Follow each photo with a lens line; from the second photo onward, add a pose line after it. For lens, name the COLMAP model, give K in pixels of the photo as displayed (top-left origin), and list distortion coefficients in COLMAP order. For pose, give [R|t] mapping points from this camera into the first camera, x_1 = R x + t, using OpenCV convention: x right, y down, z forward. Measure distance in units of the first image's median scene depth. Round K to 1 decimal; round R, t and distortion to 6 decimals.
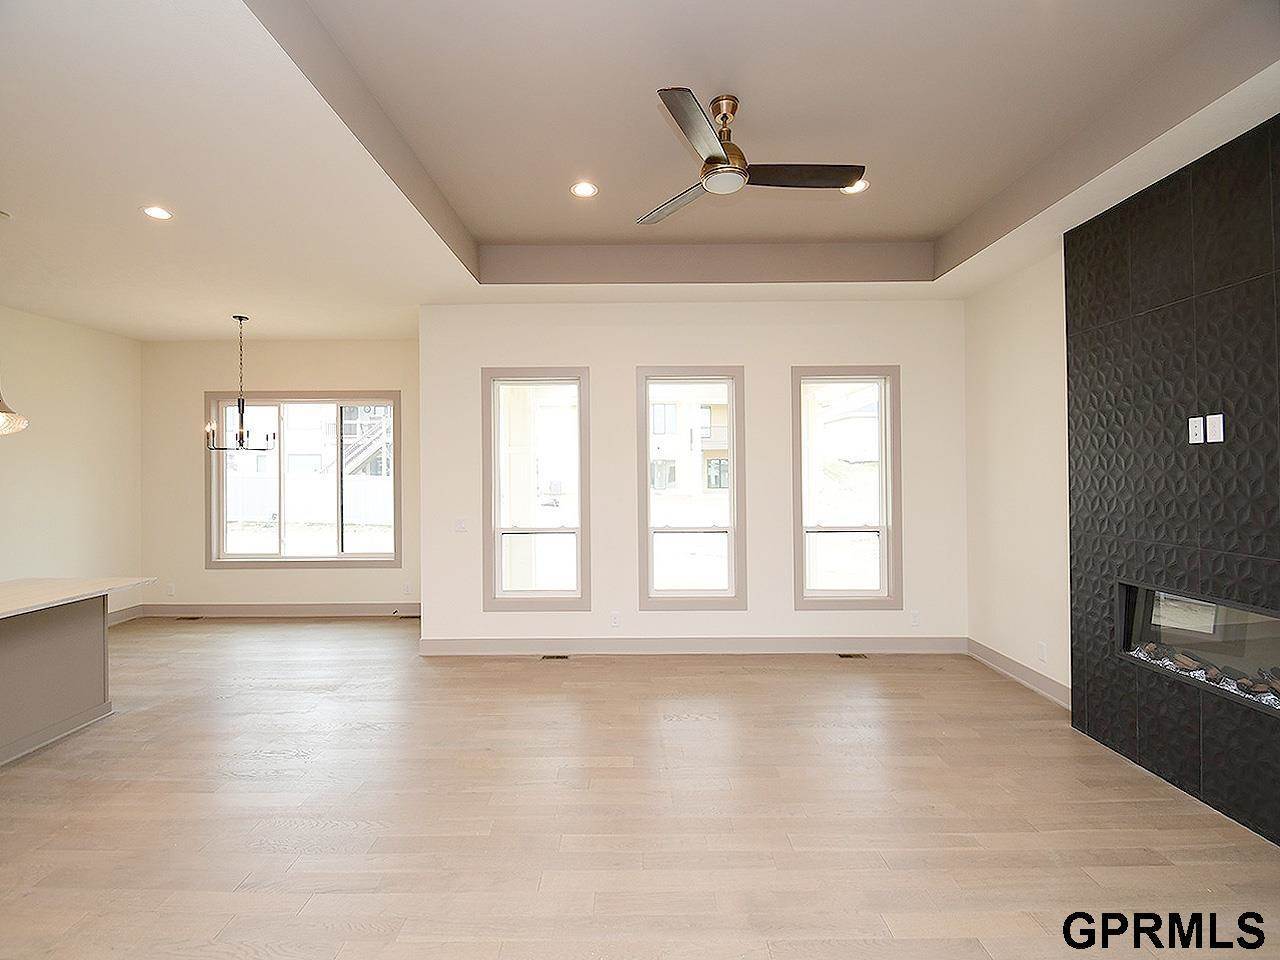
lens RADIAL K [[594.5, 0, 645.4], [0, 594.5, 469.2], [0, 0, 1]] dist [-0.004303, -0.002398]
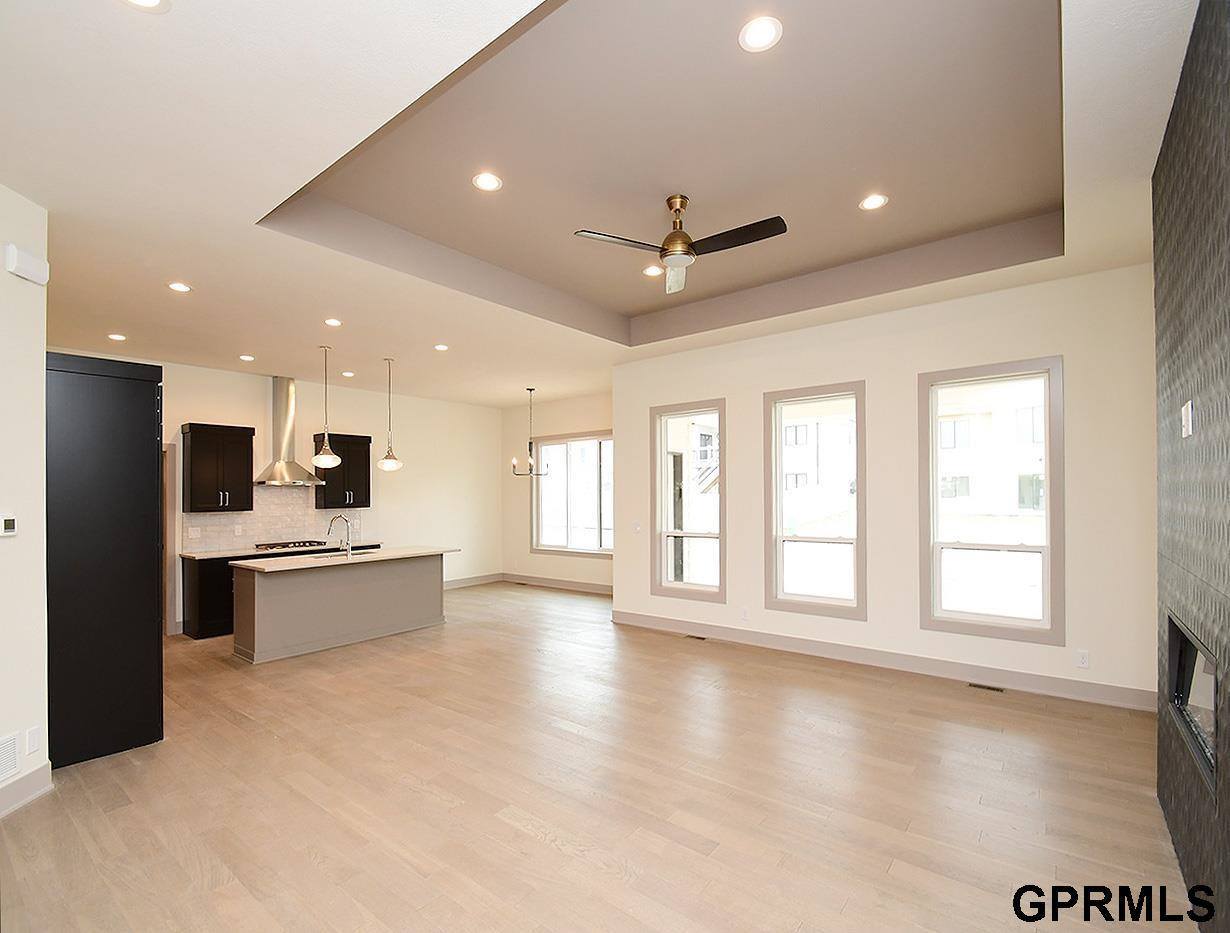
lens RADIAL K [[557.5, 0, 615.5], [0, 557.5, 479.2], [0, 0, 1]] dist [-0.021051, 0.000124]
pose [[0.782903, -0.019593, -0.621835, 0.432013], [0.016657, 0.999806, -0.010531, -0.001996], [0.621921, -0.002114, 0.783077, -0.003620]]
